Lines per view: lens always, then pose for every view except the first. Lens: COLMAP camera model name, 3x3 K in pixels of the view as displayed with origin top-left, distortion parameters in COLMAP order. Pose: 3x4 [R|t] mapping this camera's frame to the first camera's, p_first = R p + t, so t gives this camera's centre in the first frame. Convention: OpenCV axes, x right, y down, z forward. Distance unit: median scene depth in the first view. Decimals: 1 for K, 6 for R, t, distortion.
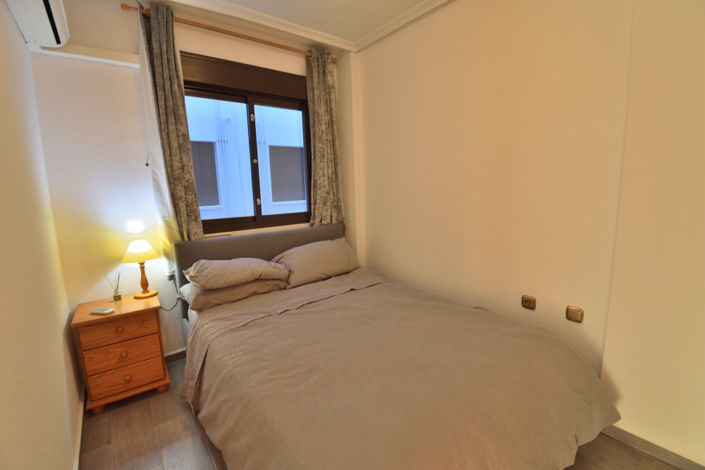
lens RADIAL K [[311.3, 0, 353.5], [0, 311.3, 233.0], [0, 0, 1]] dist [0.001984, -0.014895]
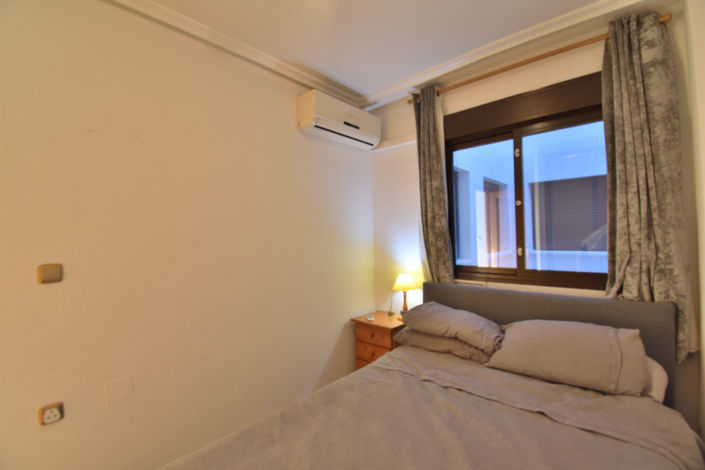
lens RADIAL K [[311.3, 0, 348.9], [0, 311.3, 229.6], [0, 0, 1]] dist [0.001984, -0.014895]
pose [[0.166277, 0.013529, -0.985986, 0.486025], [-0.124751, 0.992160, -0.007424, -0.109299], [0.978156, 0.124237, 0.166661, 0.478841]]
